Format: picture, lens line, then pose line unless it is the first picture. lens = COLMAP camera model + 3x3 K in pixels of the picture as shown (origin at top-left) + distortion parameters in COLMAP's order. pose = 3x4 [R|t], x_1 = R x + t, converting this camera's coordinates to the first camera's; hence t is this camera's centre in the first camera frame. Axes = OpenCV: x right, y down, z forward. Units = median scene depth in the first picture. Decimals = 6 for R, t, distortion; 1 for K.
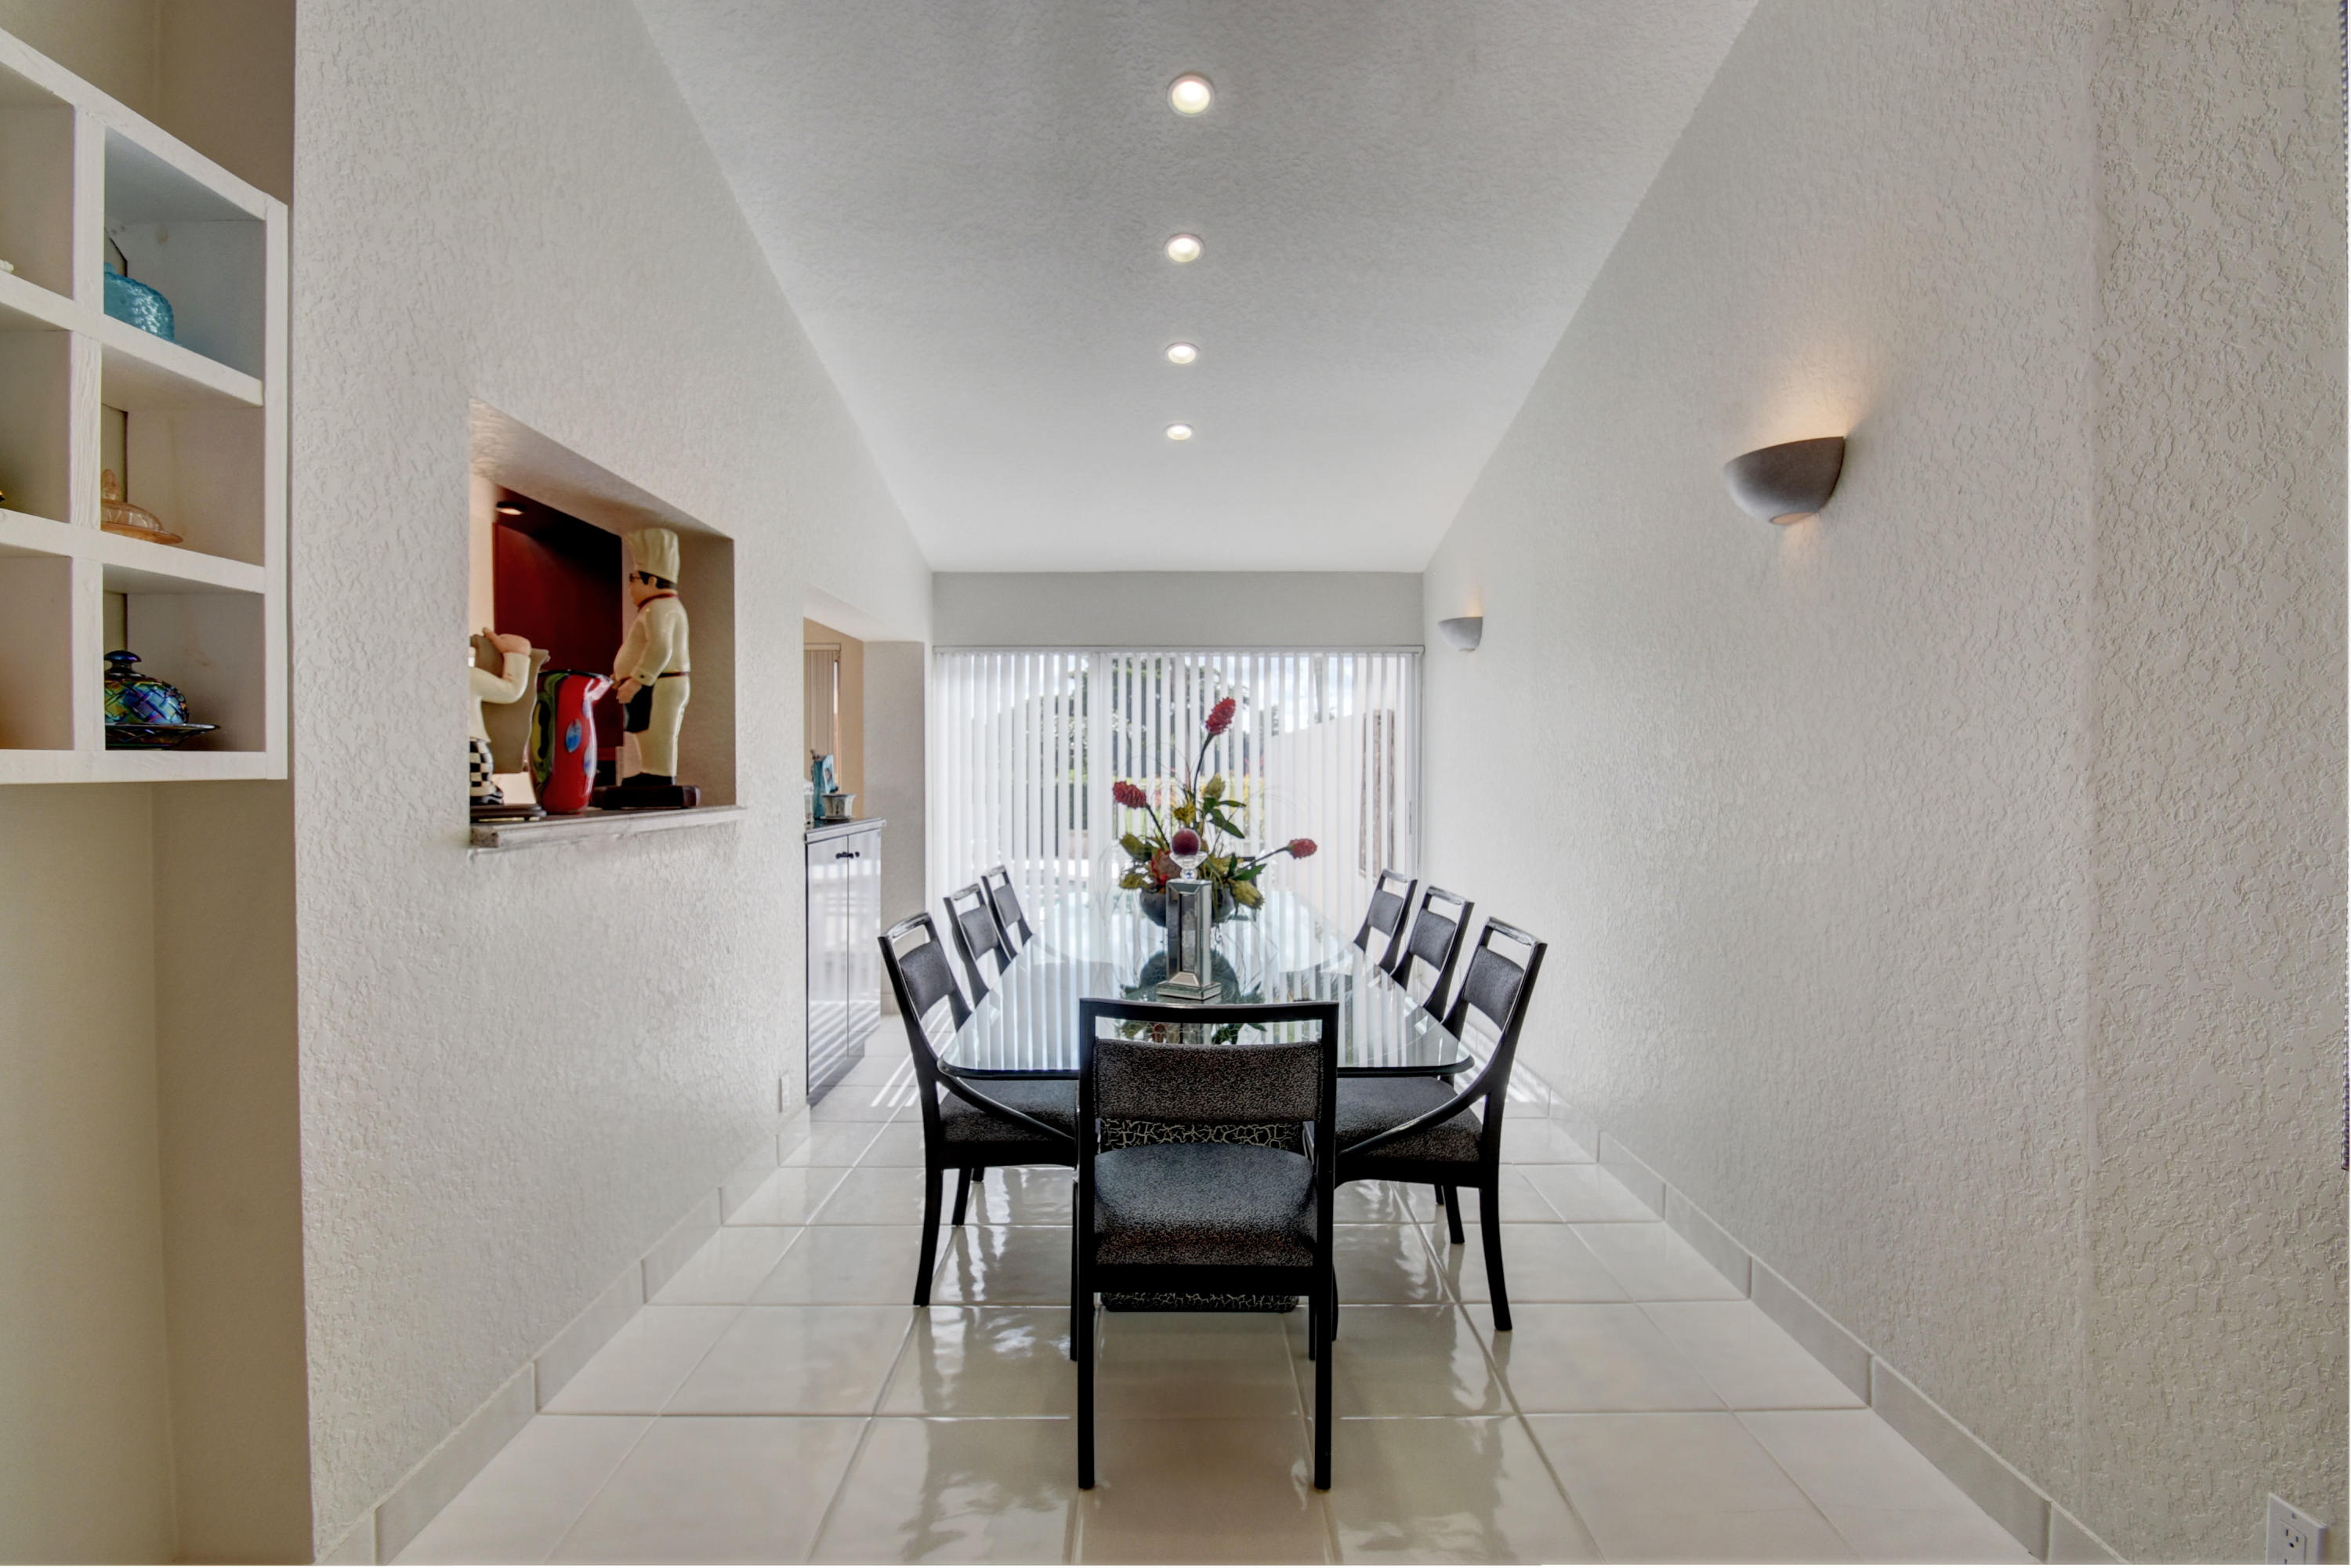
lens RADIAL K [[1025.5, 0, 1167.4], [0, 1025.5, 778.8], [0, 0, 1]] dist [-0.002118, -0.007712]
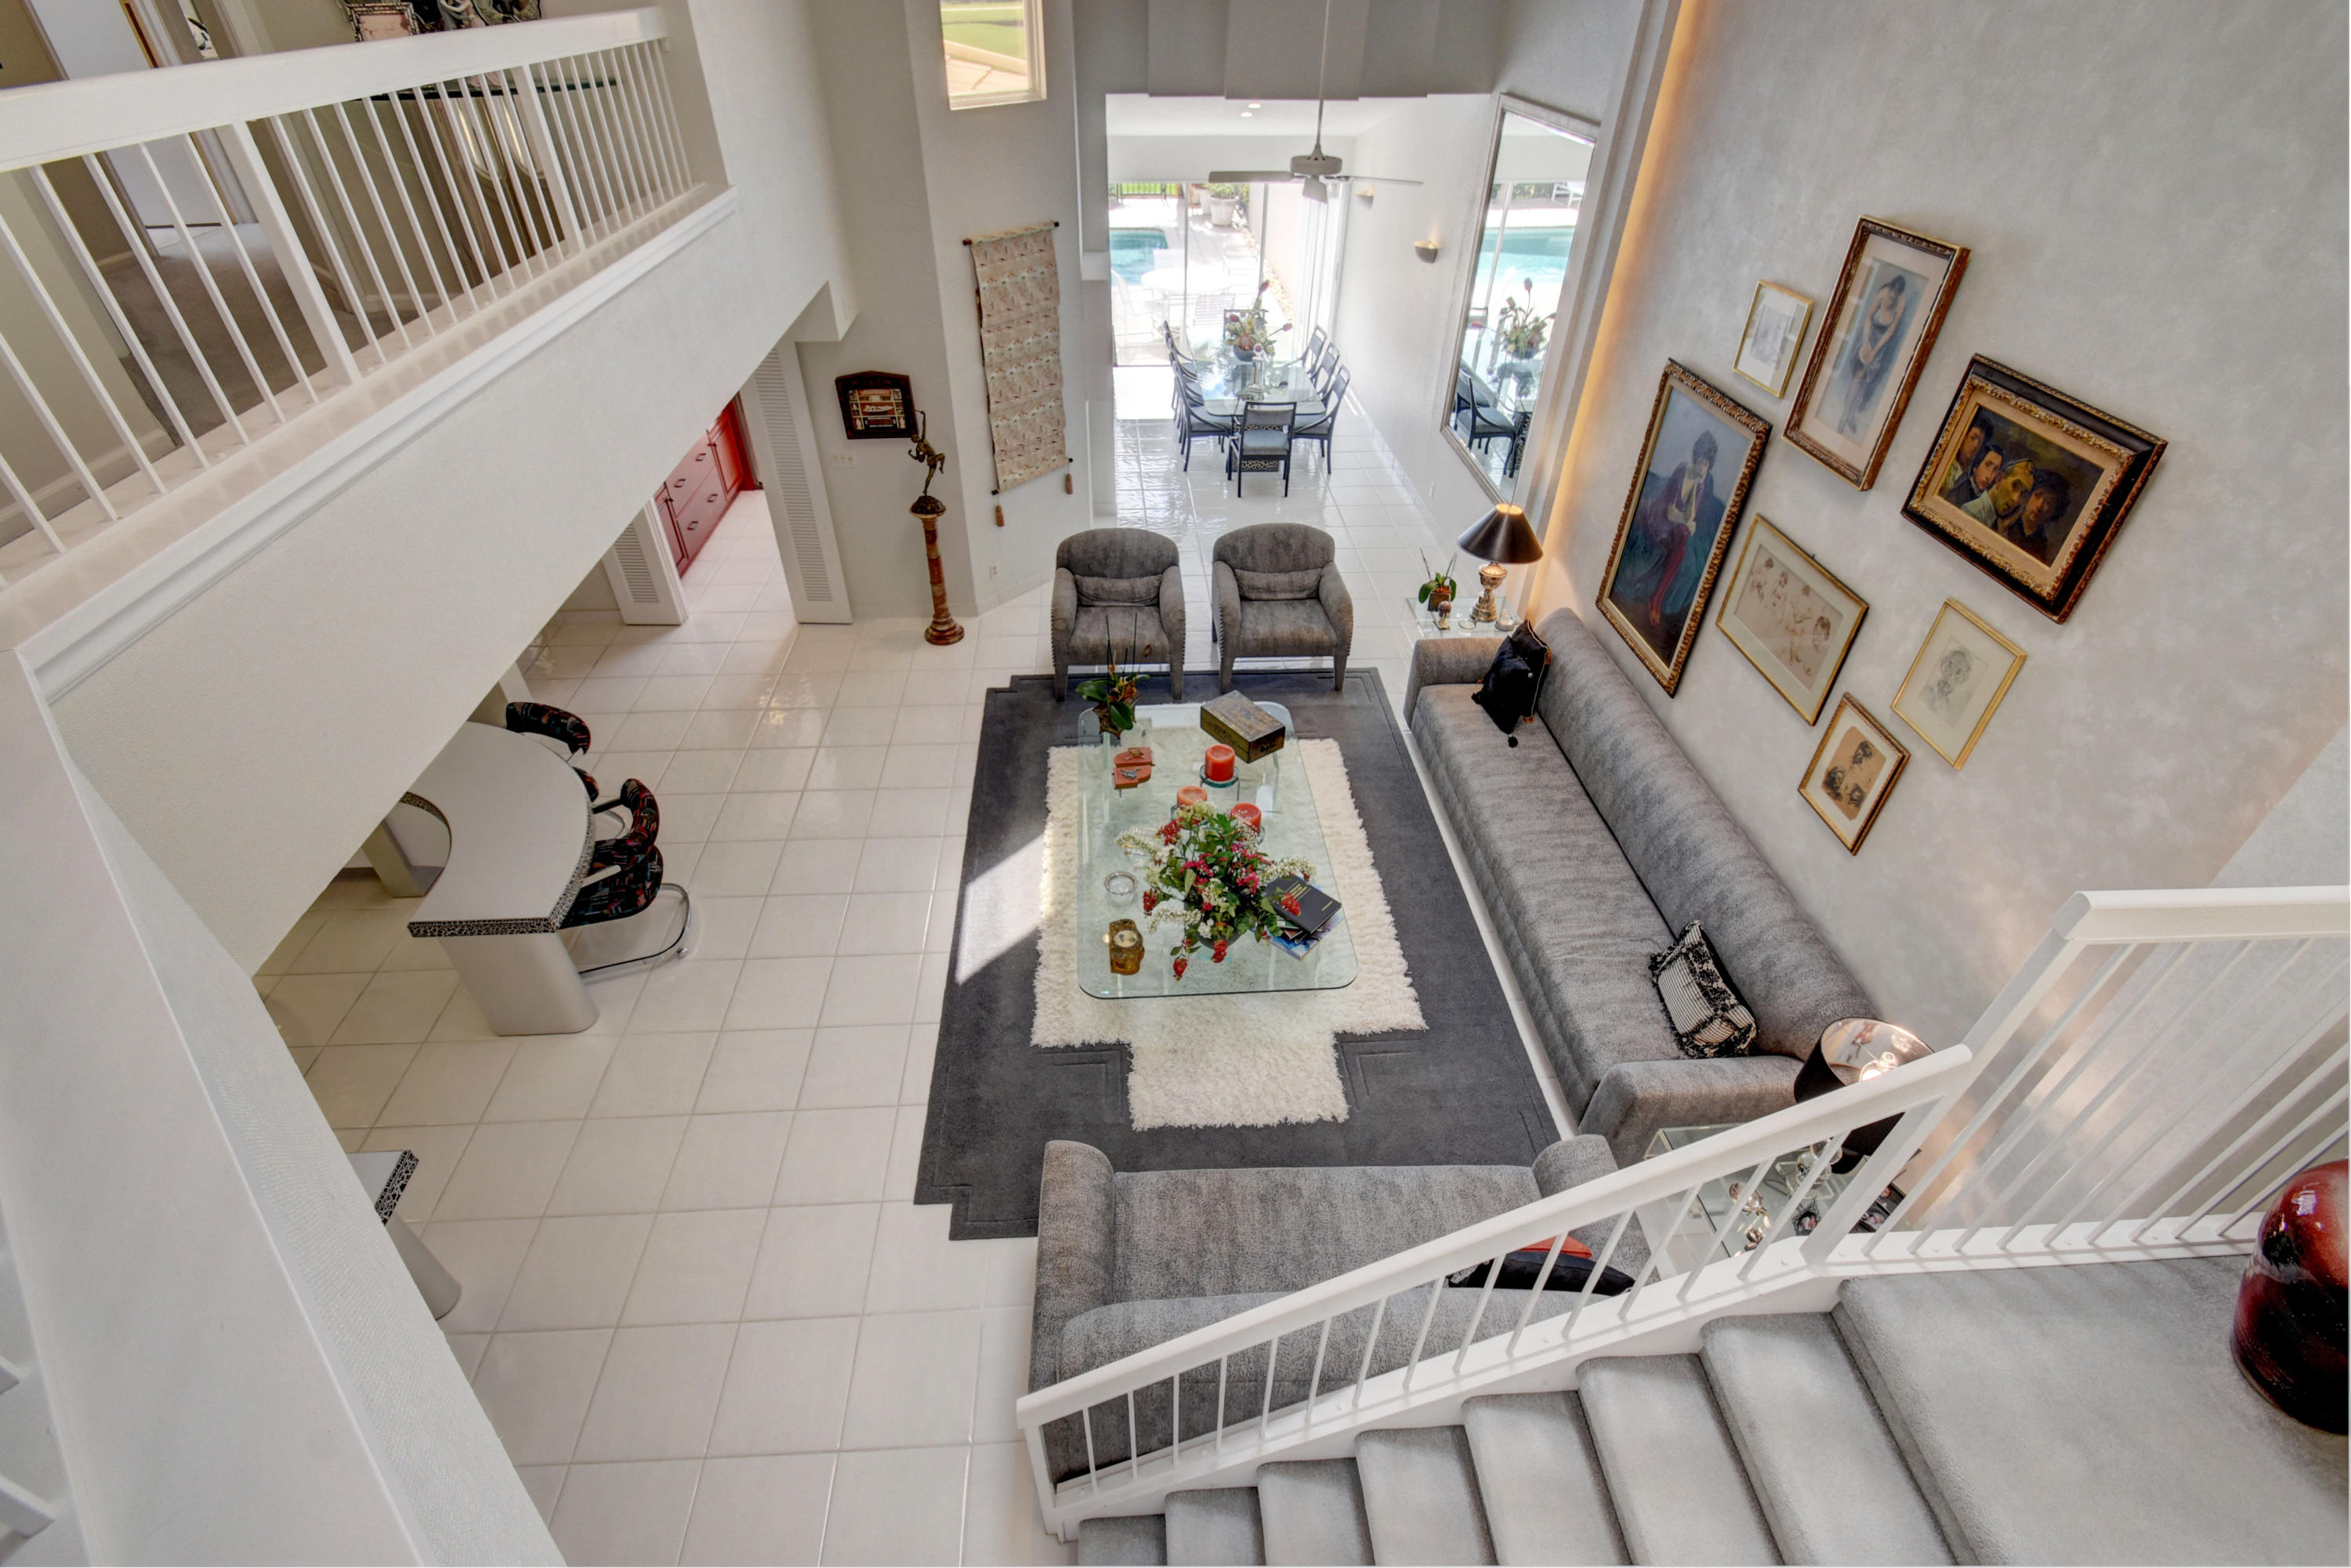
lens RADIAL K [[1025.5, 0, 1167.4], [0, 1025.5, 778.8], [0, 0, 1]] dist [-0.002118, -0.007712]
pose [[0.998033, -0.033433, 0.053024, -0.641398], [-0.006214, 0.788963, 0.614410, -1.119176], [-0.062375, -0.613531, 0.787203, -3.230222]]
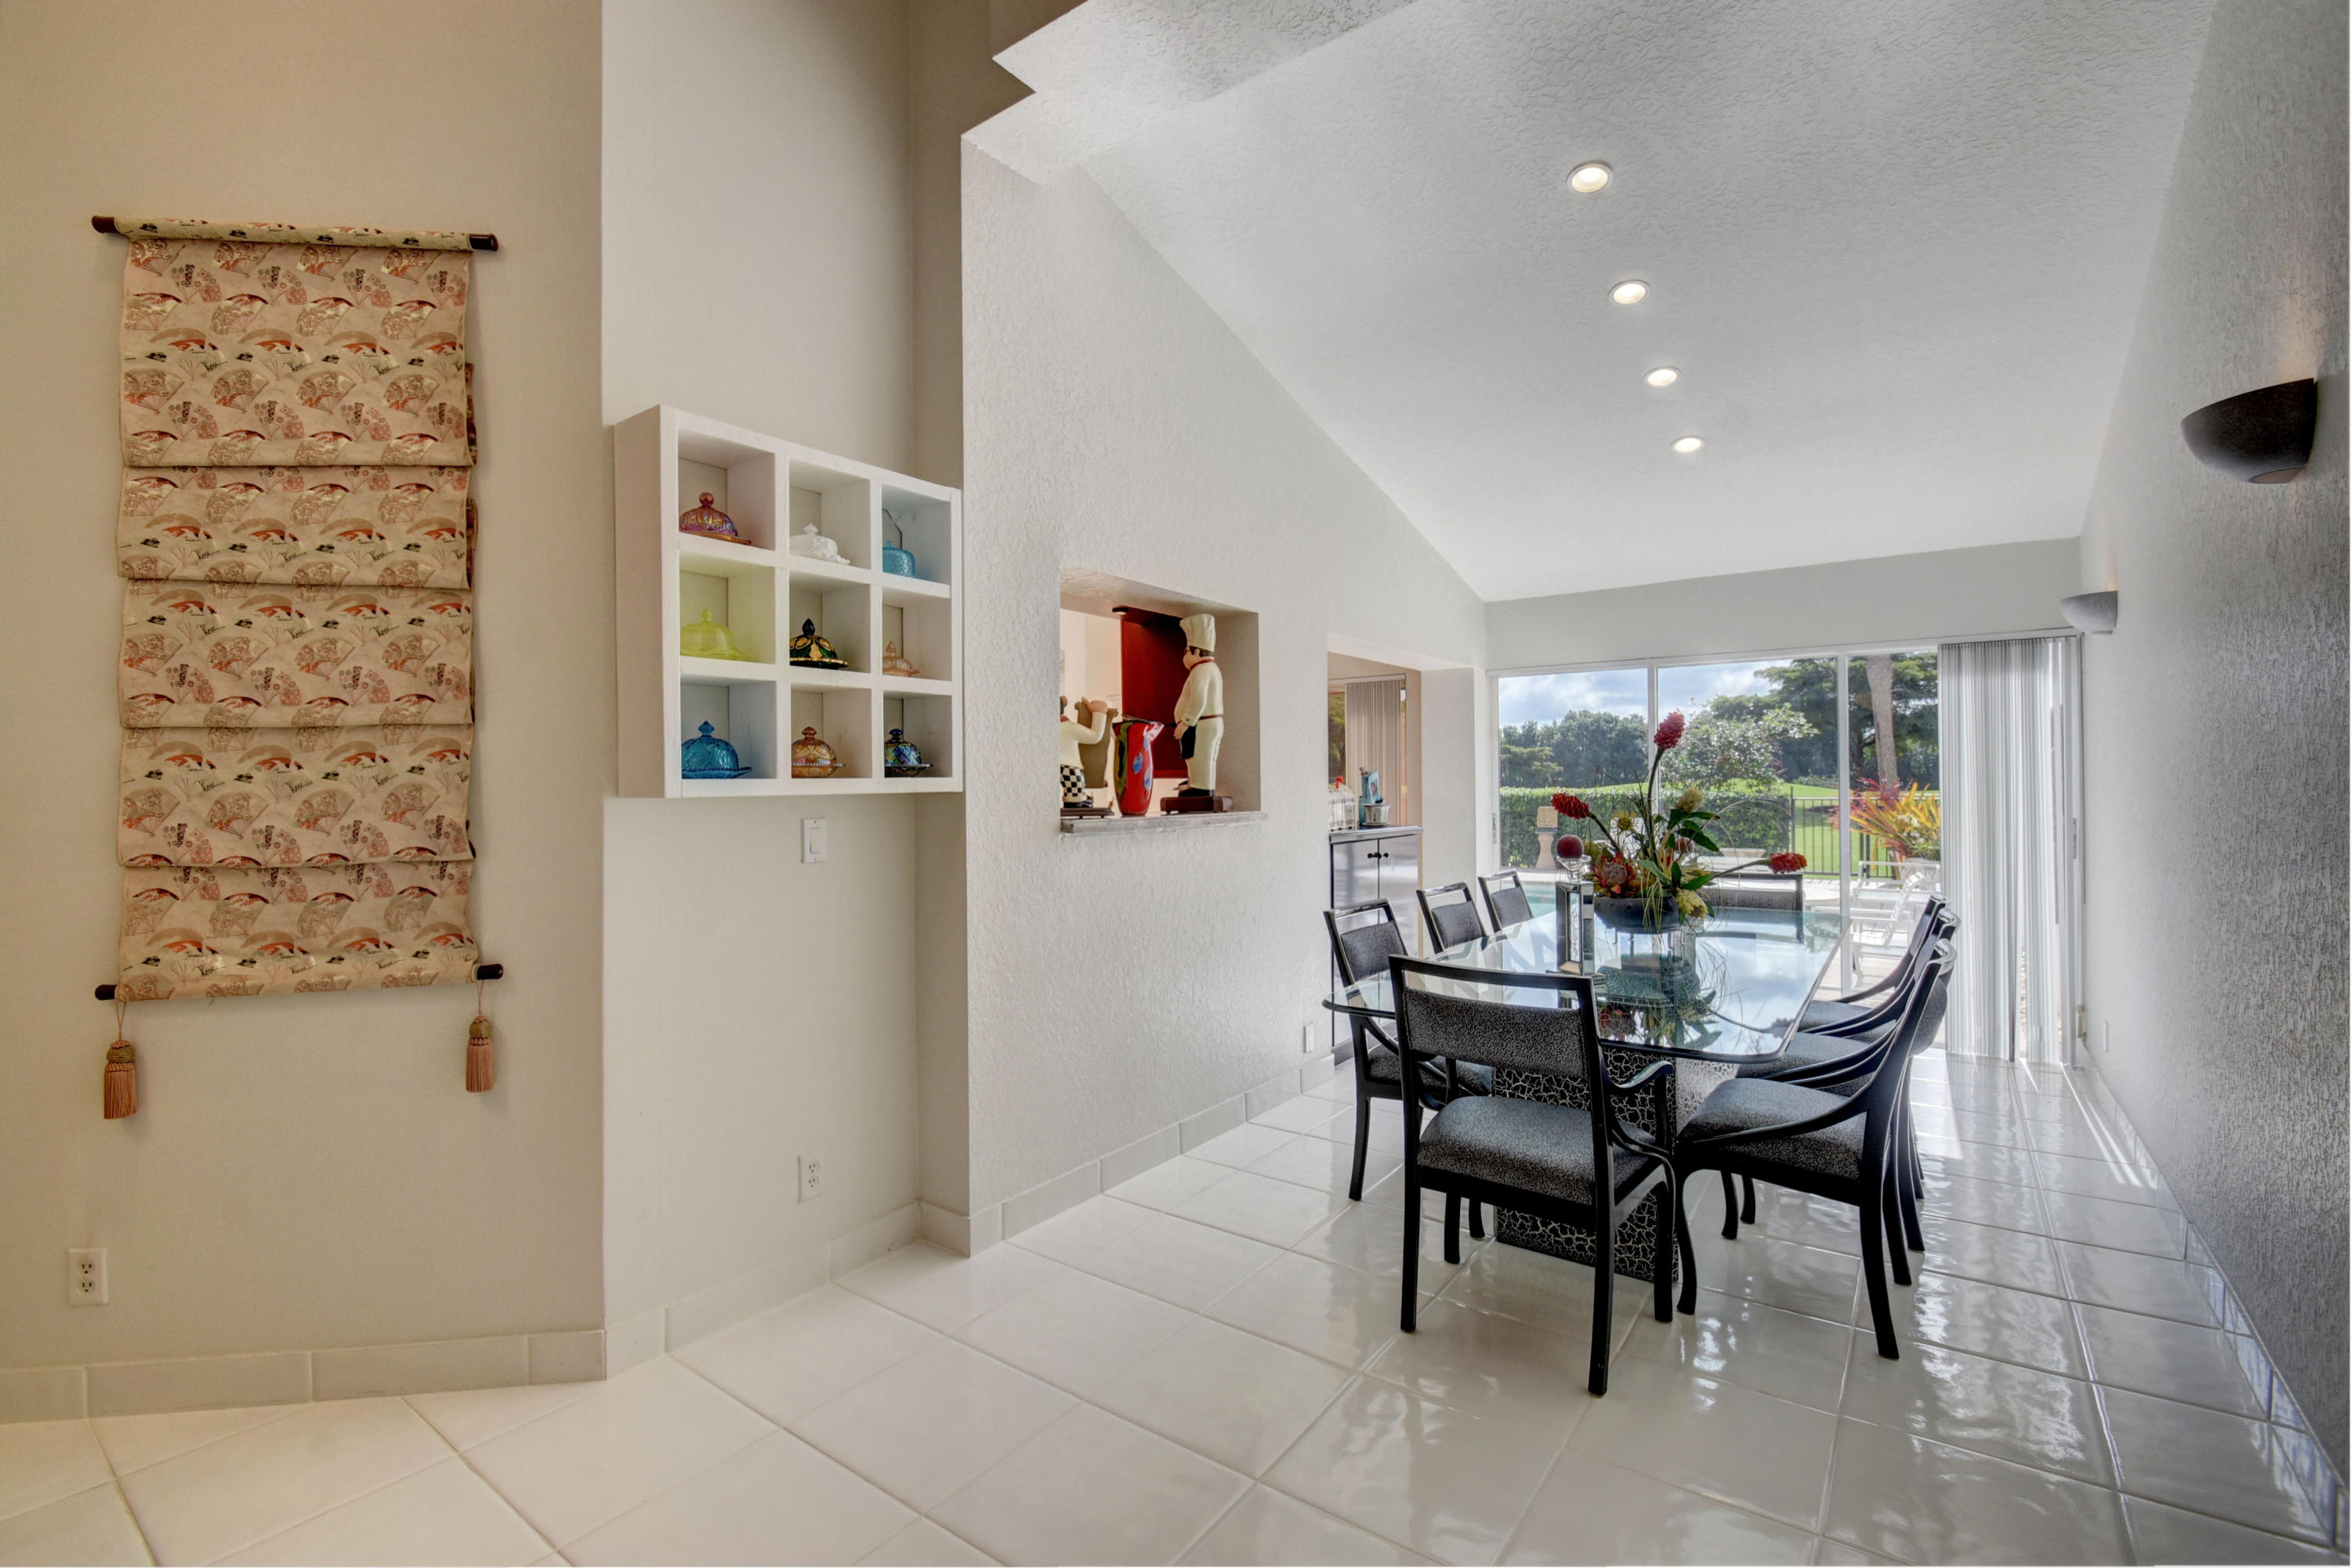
lens RADIAL K [[1025.5, 0, 1167.4], [0, 1025.5, 778.8], [0, 0, 1]] dist [-0.002118, -0.007712]
pose [[0.802789, -0.007934, -0.596211, 0.376673], [0.000633, 0.999922, -0.012453, 0.000163], [0.596263, 0.009619, 0.802731, -0.197250]]
